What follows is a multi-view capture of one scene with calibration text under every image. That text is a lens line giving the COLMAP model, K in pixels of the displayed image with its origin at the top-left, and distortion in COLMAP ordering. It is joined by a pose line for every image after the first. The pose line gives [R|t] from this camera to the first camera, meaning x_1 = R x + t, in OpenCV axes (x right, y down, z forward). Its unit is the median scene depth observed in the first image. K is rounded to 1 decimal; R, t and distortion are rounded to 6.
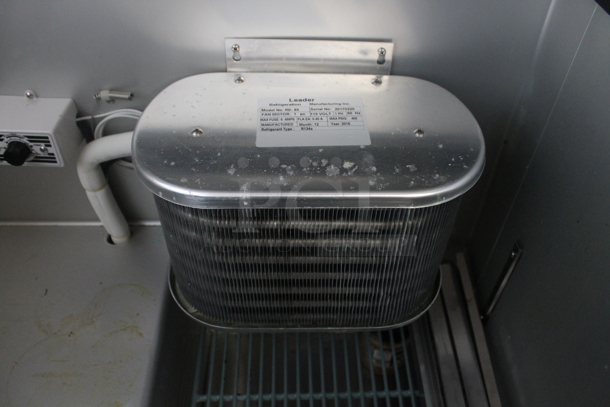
lens RADIAL K [[511.2, 0, 309.0], [0, 511.2, 202.5], [0, 0, 1]] dist [-0.166295, 0.142821]
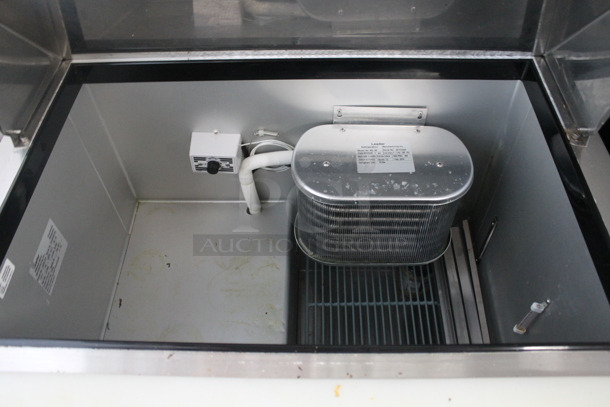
lens RADIAL K [[511.2, 0, 309.0], [0, 511.2, 202.5], [0, 0, 1]] dist [-0.166295, 0.142821]
pose [[0.998969, 0.004229, -0.045198, -0.164756], [0.000295, 0.995025, 0.099629, -0.155357], [0.045394, -0.099539, 0.993998, -0.816928]]
